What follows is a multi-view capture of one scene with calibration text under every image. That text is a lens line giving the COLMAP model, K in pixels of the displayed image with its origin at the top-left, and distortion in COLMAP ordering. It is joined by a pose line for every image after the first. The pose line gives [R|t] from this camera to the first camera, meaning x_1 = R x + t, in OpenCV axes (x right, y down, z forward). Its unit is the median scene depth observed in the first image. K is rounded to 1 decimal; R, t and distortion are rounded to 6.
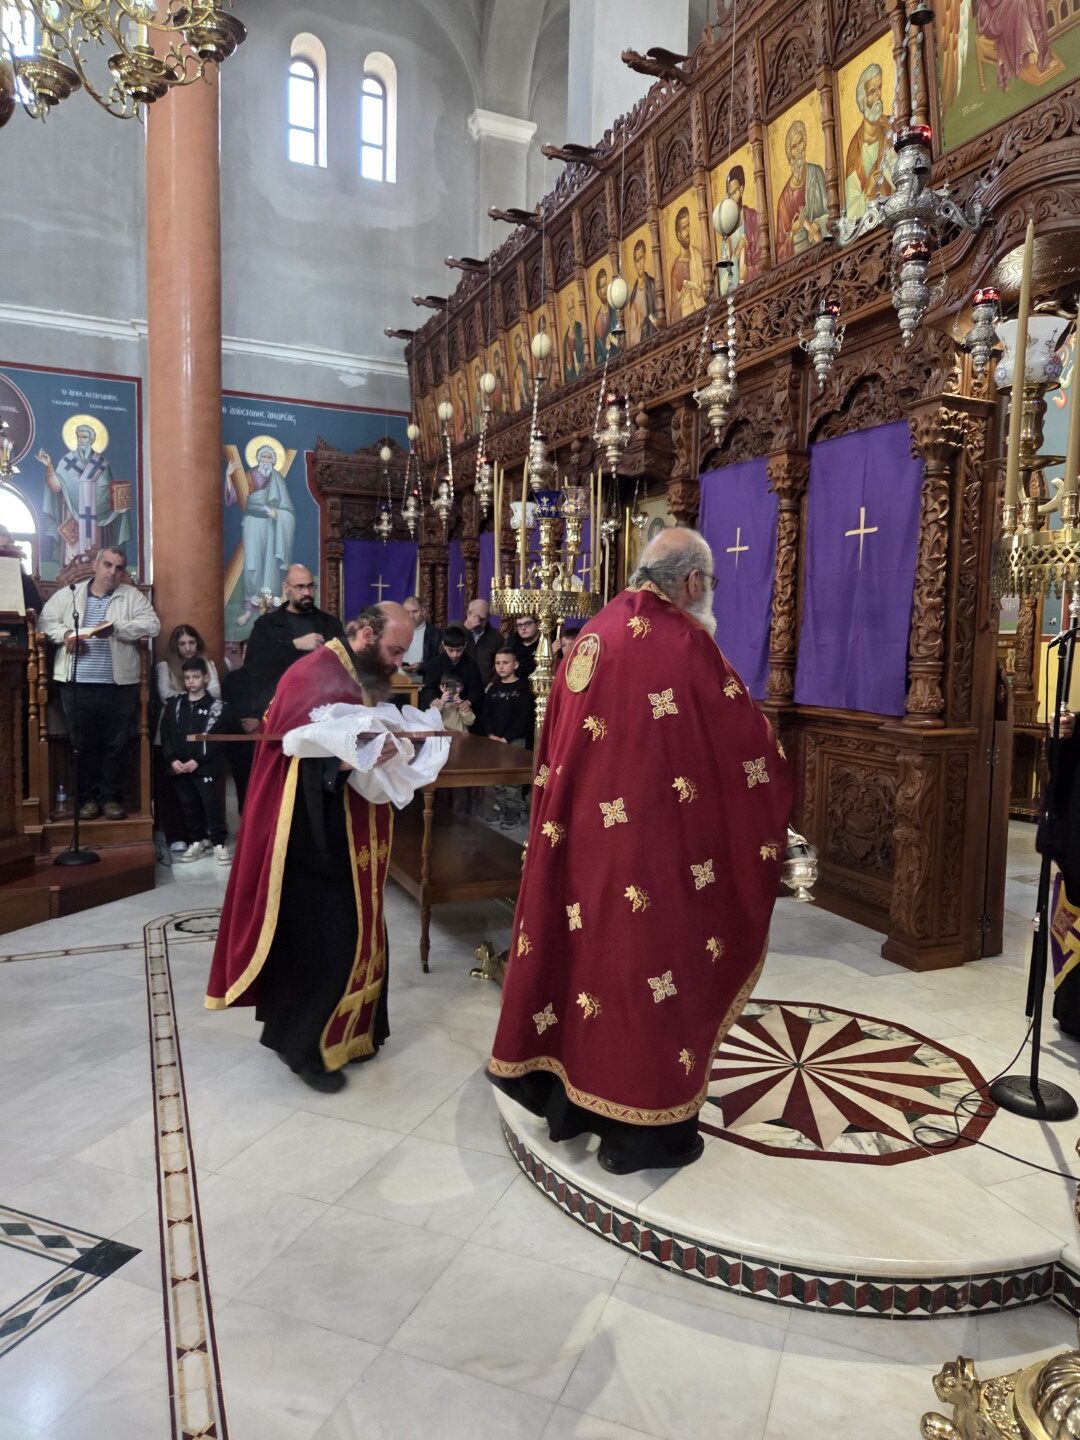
lens RADIAL K [[976.2, 0, 544.8], [0, 976.2, 712.2], [0, 0, 1]] dist [0.056692, -0.046557]
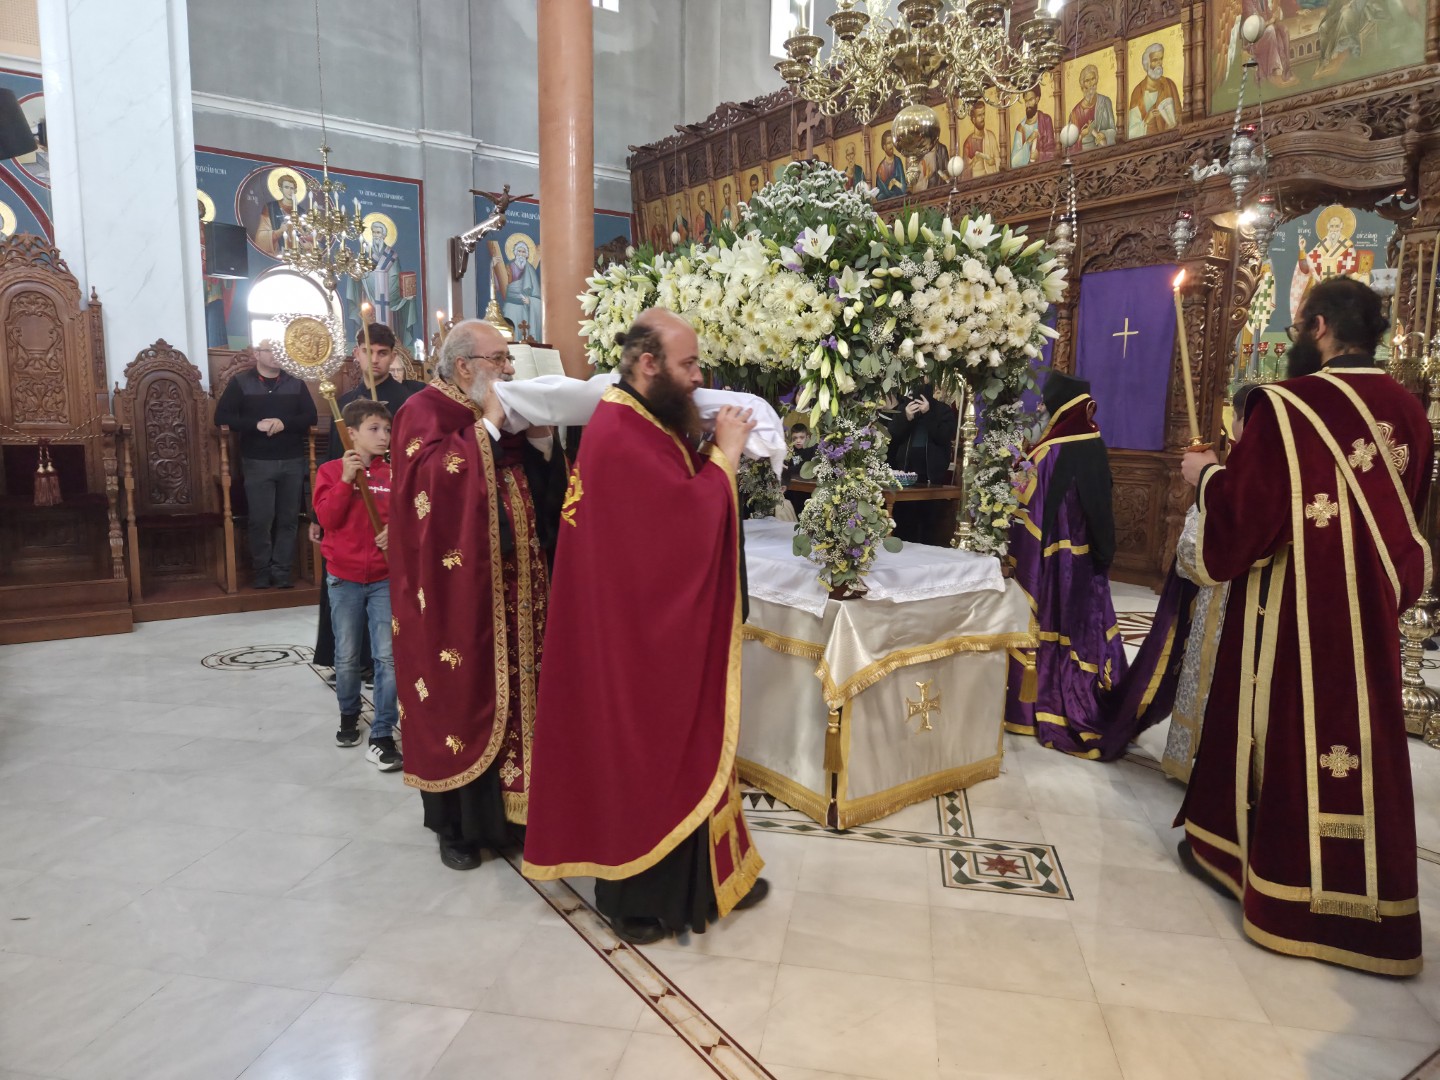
lens RADIAL K [[976.2, 0, 713.1], [0, 976.2, 544.2], [0, 0, 1]] dist [0.056692, -0.046557]
pose [[0.981809, -0.033068, 0.186971, -0.484626], [0.021551, 0.997762, 0.063299, 0.028847], [-0.188645, -0.058118, 0.980324, -0.337975]]
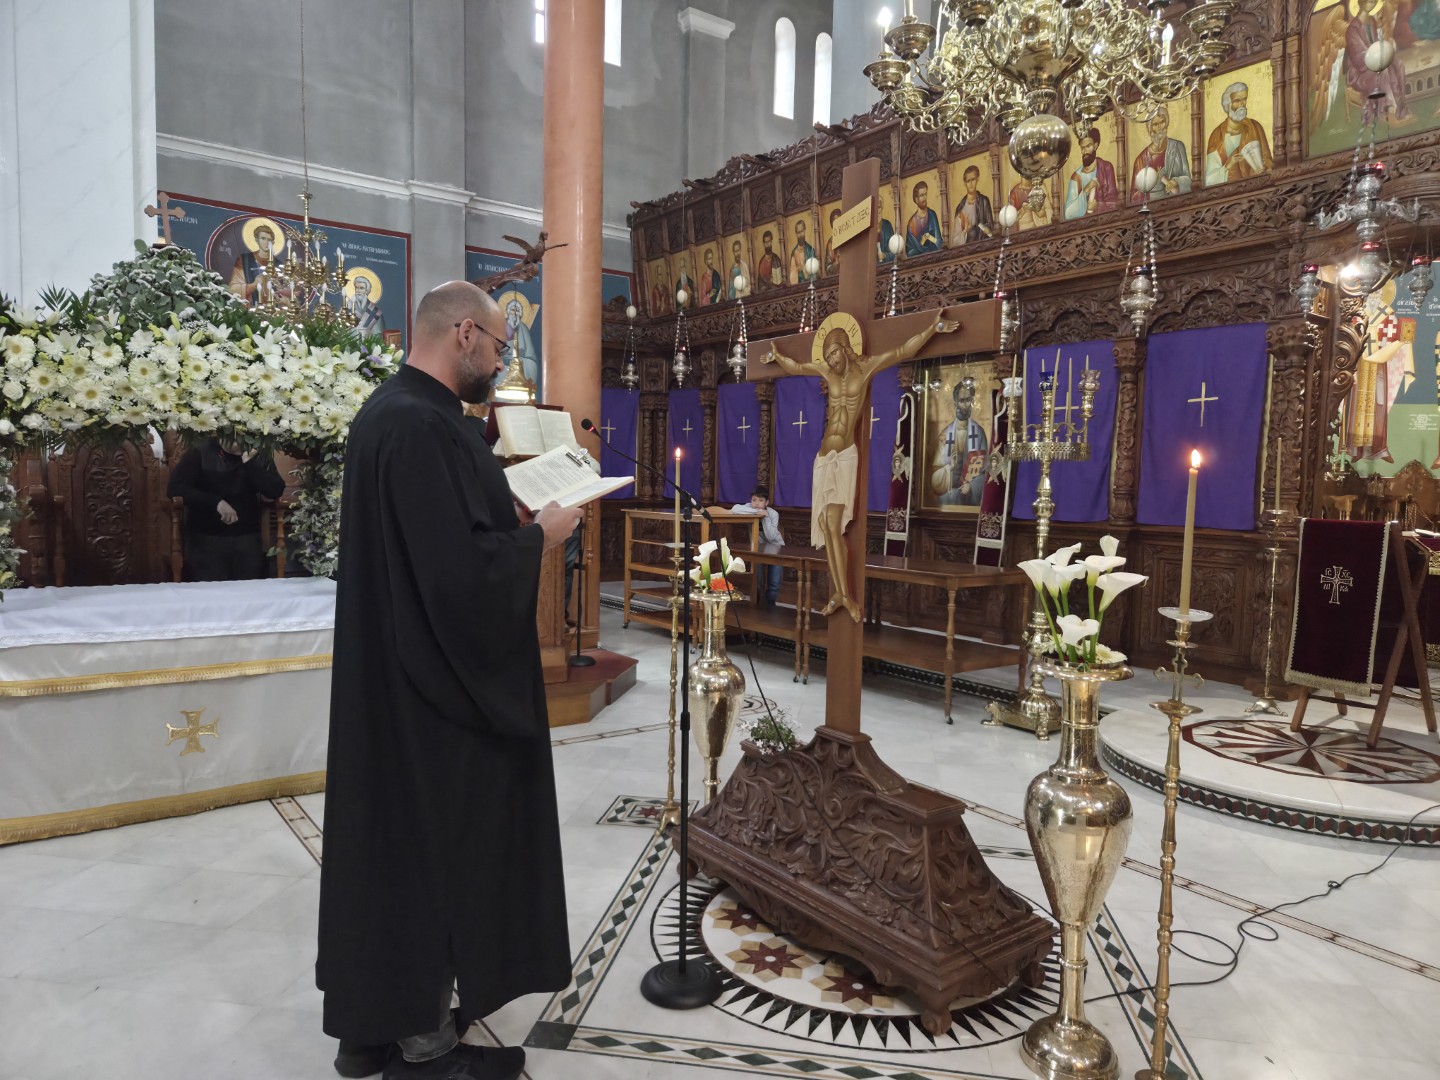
lens RADIAL K [[981.0, 0, 705.4], [0, 981.0, 544.0], [0, 0, 1]] dist [0.059165, -0.048090]
pose [[0.978133, -0.015237, 0.207420, -0.514396], [0.016600, 0.999851, -0.004831, 0.012857], [-0.207315, 0.008169, 0.978240, -0.181888]]
